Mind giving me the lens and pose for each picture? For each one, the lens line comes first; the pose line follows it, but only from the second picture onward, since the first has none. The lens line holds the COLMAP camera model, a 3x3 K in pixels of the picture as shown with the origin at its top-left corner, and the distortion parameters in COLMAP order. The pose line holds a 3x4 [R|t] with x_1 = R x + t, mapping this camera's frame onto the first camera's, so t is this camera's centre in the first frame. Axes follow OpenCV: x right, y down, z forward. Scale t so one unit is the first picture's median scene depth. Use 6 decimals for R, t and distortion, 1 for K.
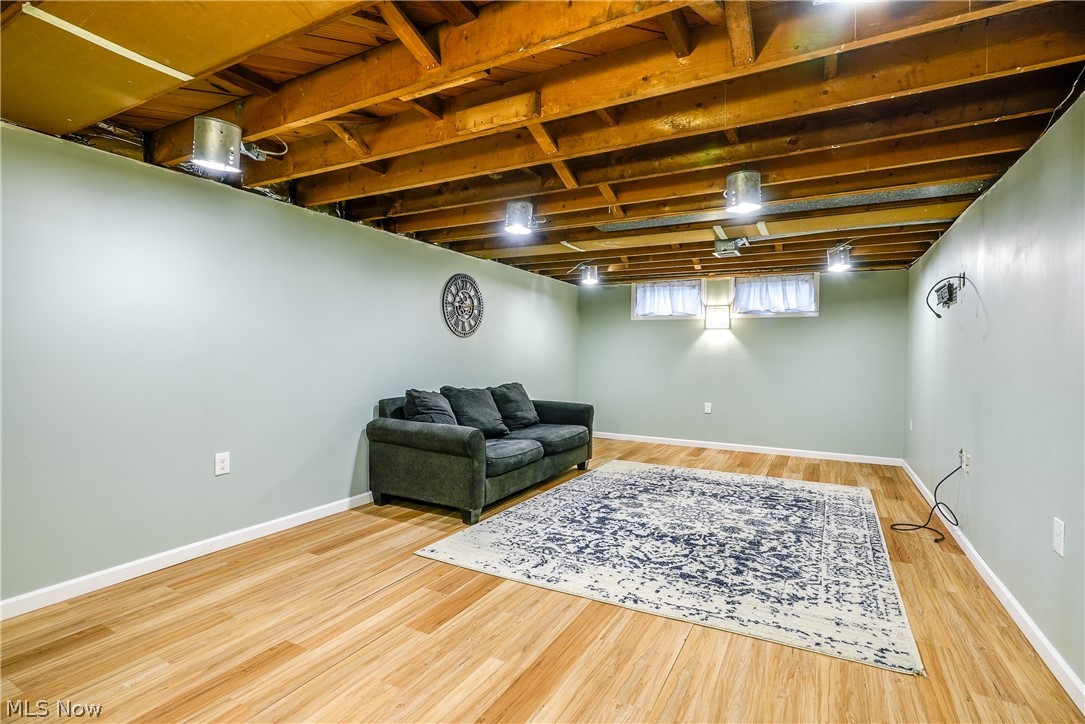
lens RADIAL K [[504.5, 0, 542.7], [0, 504.5, 359.9], [0, 0, 1]] dist [0.000815, 0.000475]
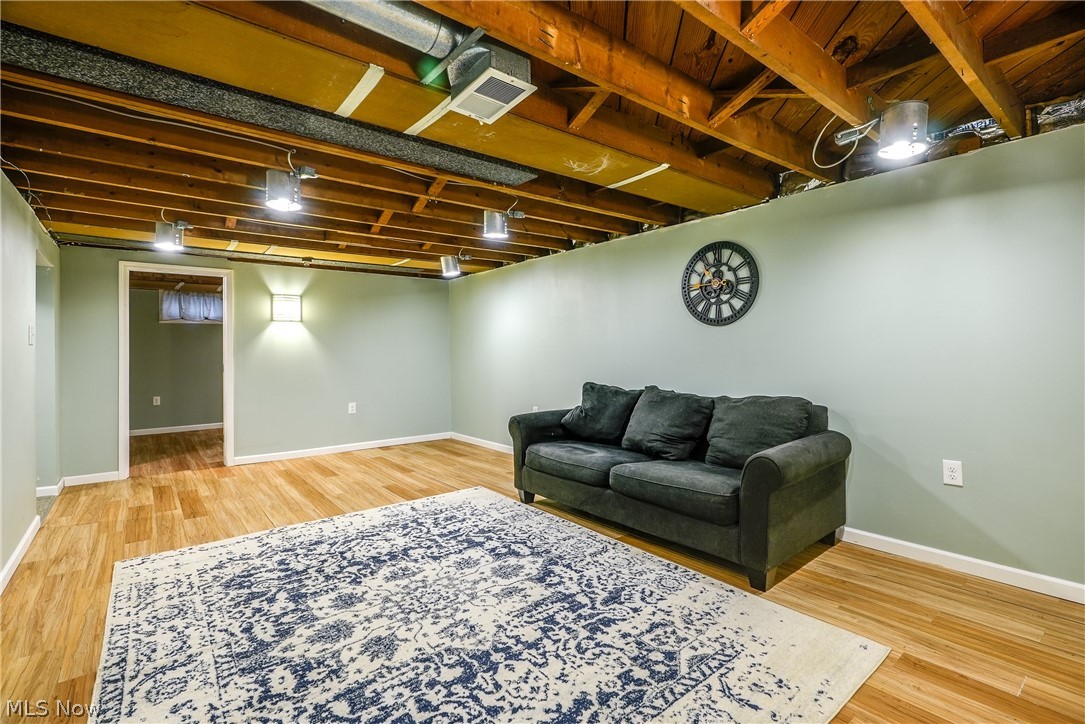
lens RADIAL K [[504.5, 0, 540.5], [0, 504.5, 358.1], [0, 0, 1]] dist [0.000815, 0.000475]
pose [[-0.384817, 0.002853, -0.922989, 0.949525], [-0.003096, 0.999986, 0.004382, -0.001365], [0.922988, 0.004544, -0.384802, 1.575306]]
